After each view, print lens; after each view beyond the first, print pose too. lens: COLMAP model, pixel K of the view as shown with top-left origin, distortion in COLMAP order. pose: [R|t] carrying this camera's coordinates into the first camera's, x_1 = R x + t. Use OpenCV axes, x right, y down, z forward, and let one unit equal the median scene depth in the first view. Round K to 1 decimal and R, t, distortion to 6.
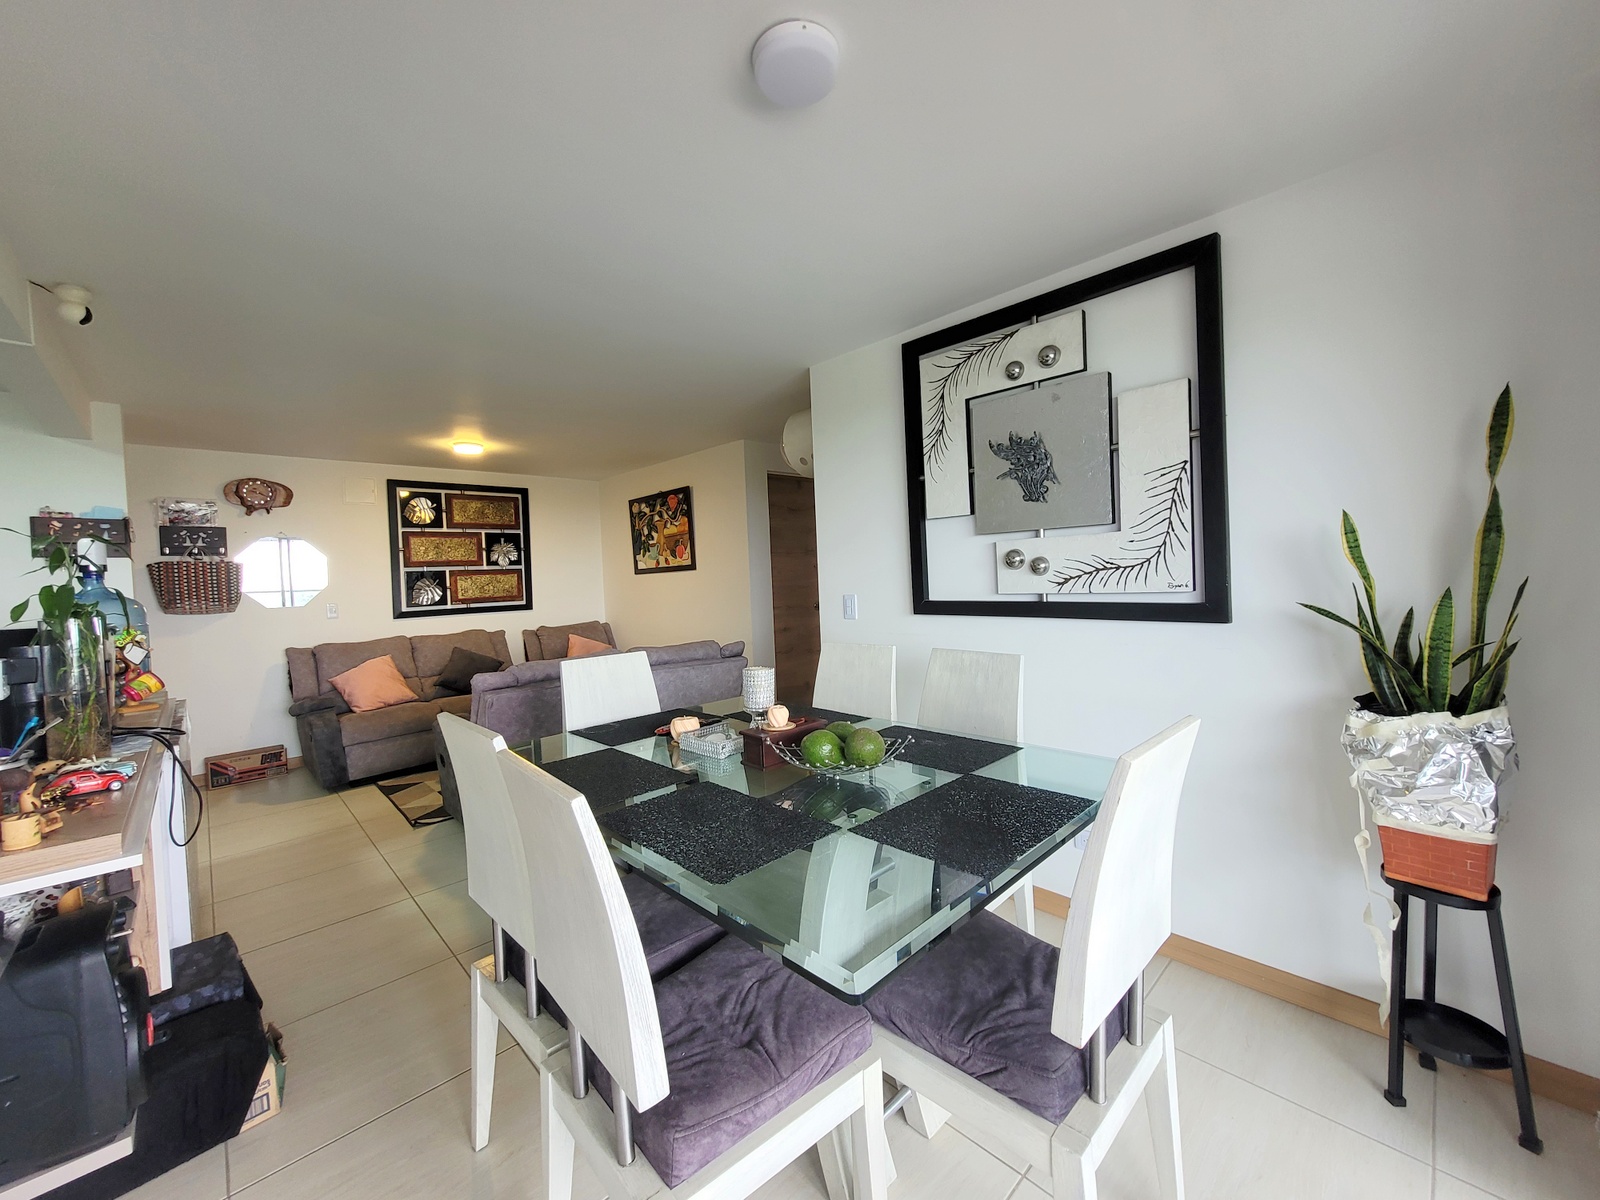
lens RADIAL K [[628.4, 0, 806.4], [0, 628.4, 592.4], [0, 0, 1]] dist [-0.001584, 0.000217]
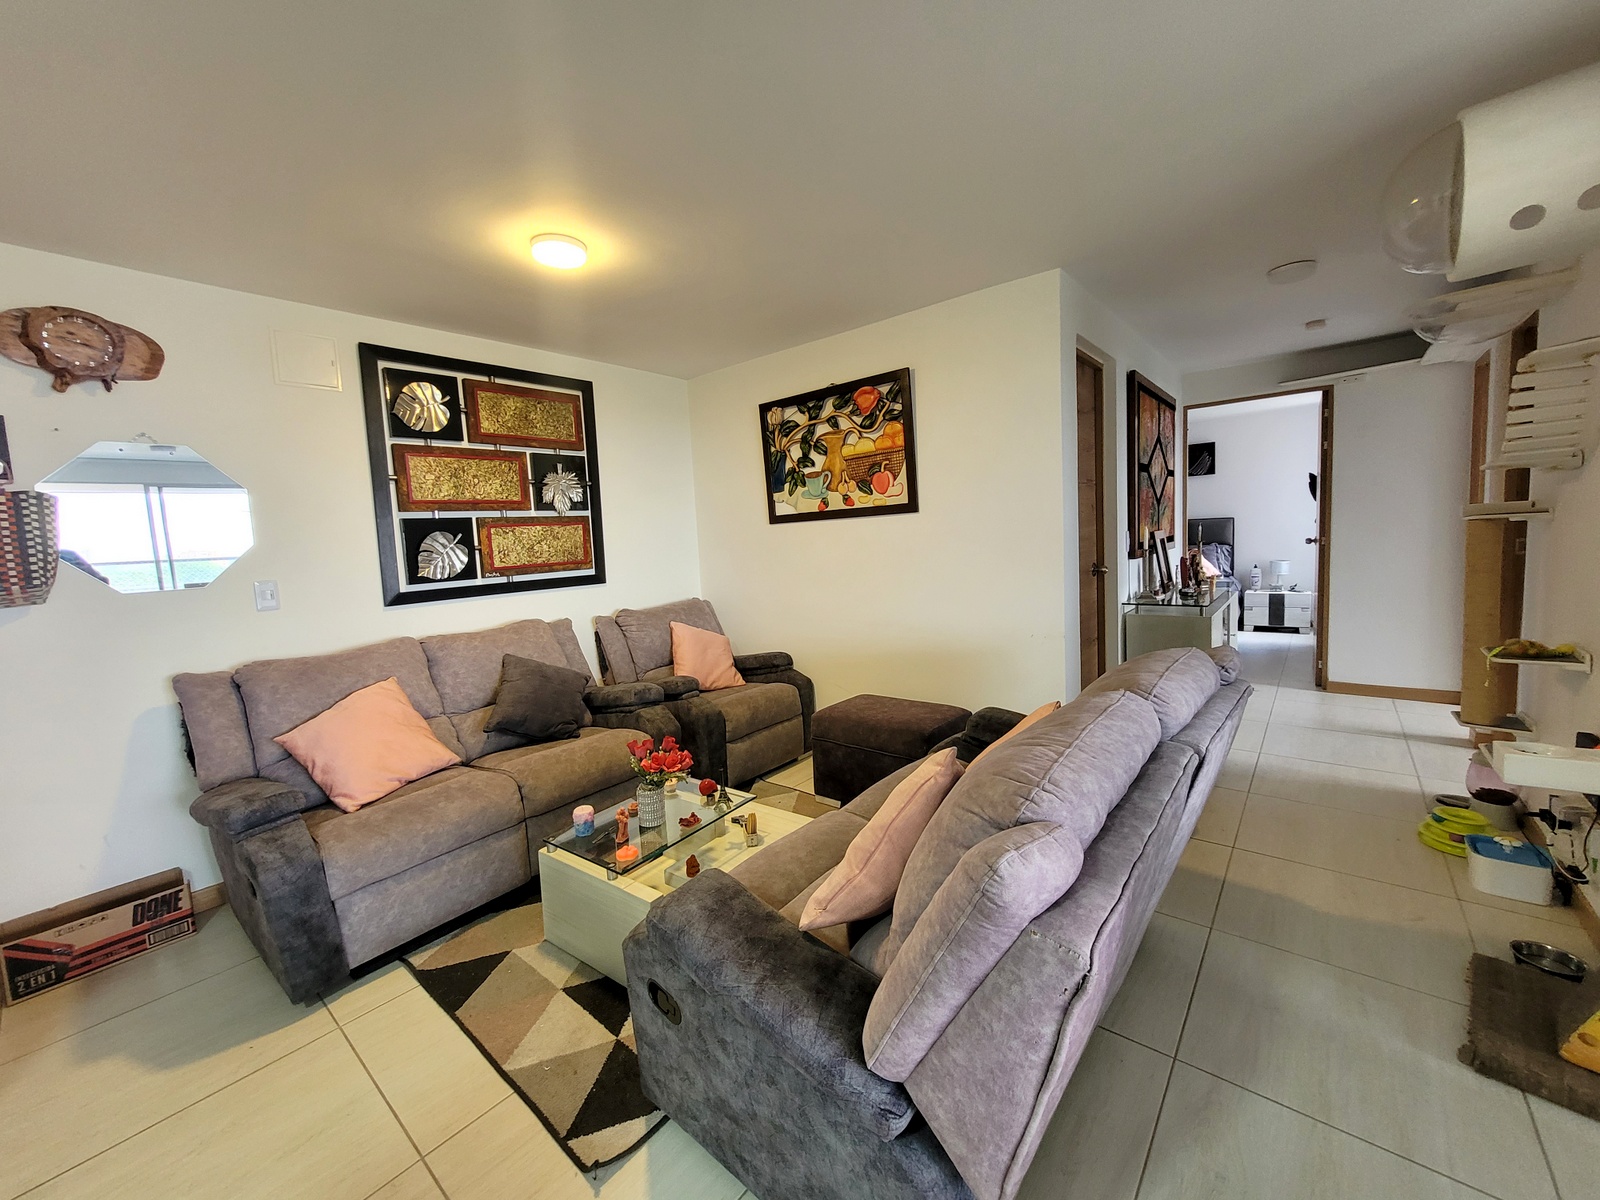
lens RADIAL K [[628.4, 0, 806.4], [0, 628.4, 592.4], [0, 0, 1]] dist [-0.001584, 0.000217]
pose [[0.994153, -0.021396, 0.105837, -0.334296], [0.015125, 0.998101, 0.059707, 0.003125], [-0.106914, -0.057757, 0.992589, 0.400941]]
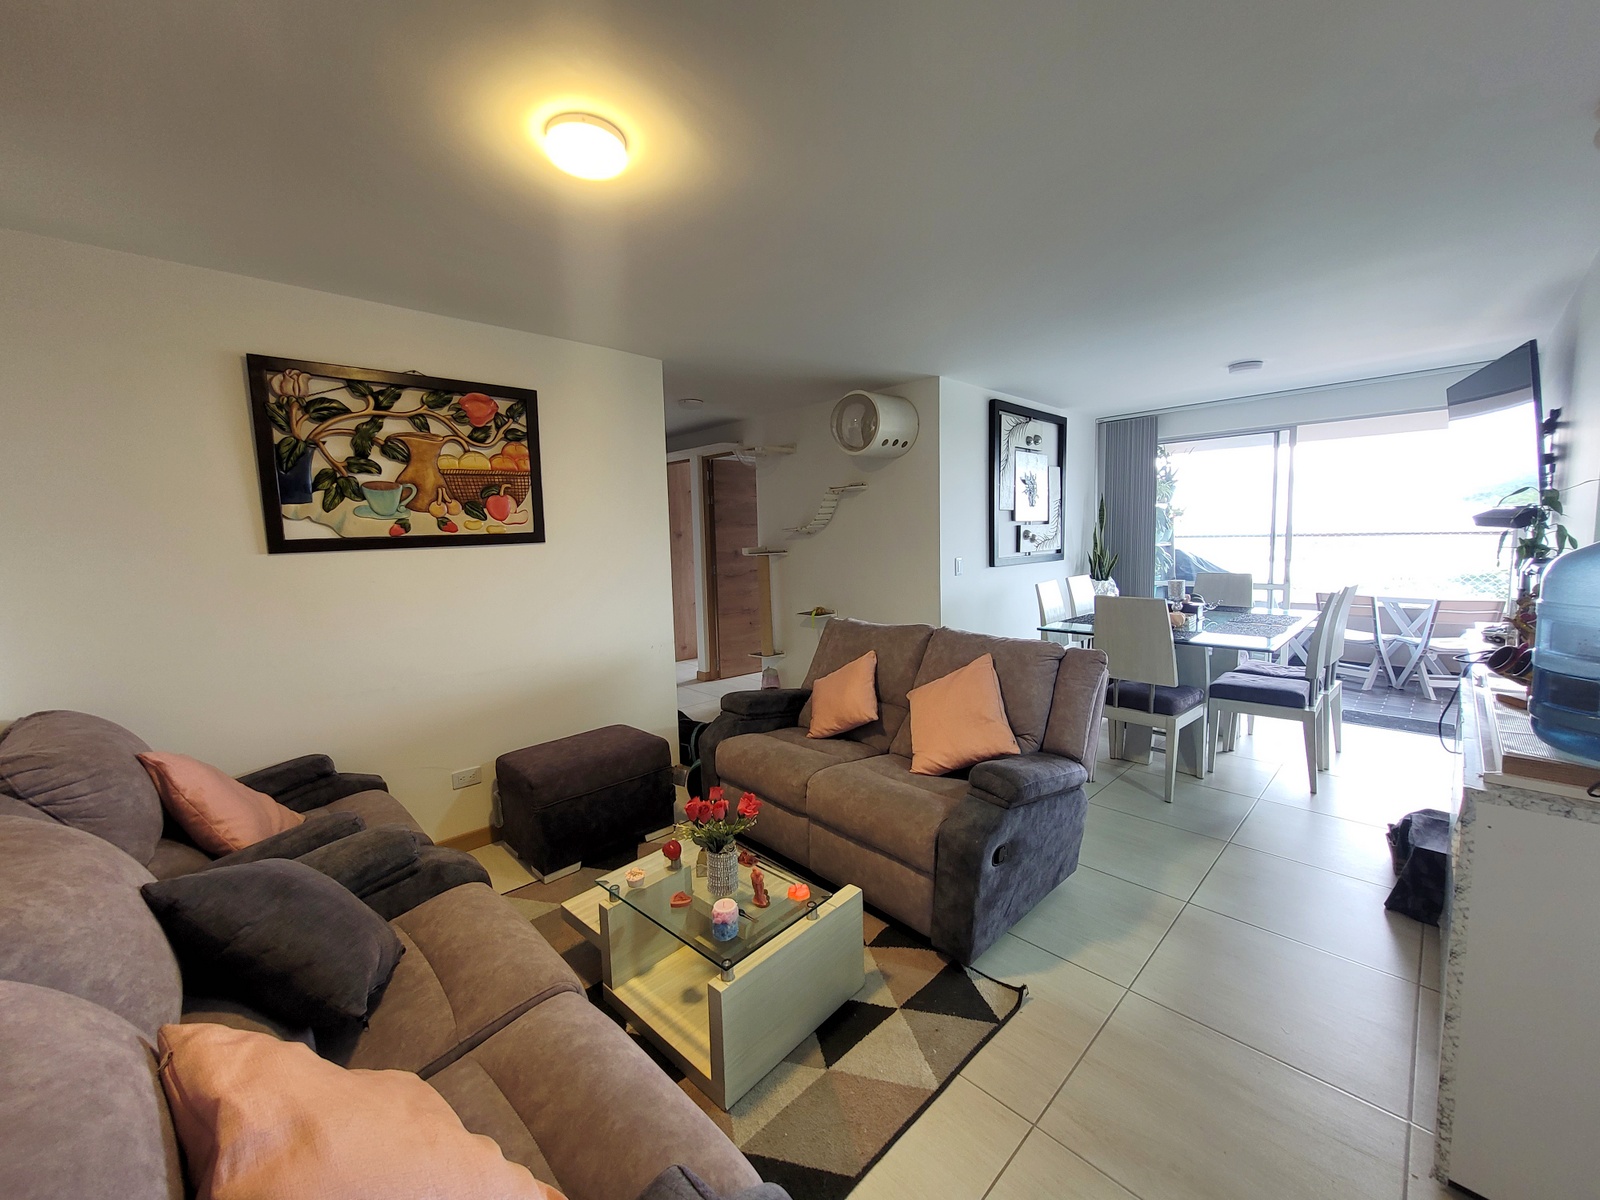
lens RADIAL K [[628.4, 0, 806.4], [0, 628.4, 592.4], [0, 0, 1]] dist [-0.001584, 0.000217]
pose [[-0.003447, -0.054069, 0.998531, -0.723359], [0.057024, 0.996902, 0.054177, -0.007432], [-0.998367, 0.057127, -0.000353, 0.739183]]
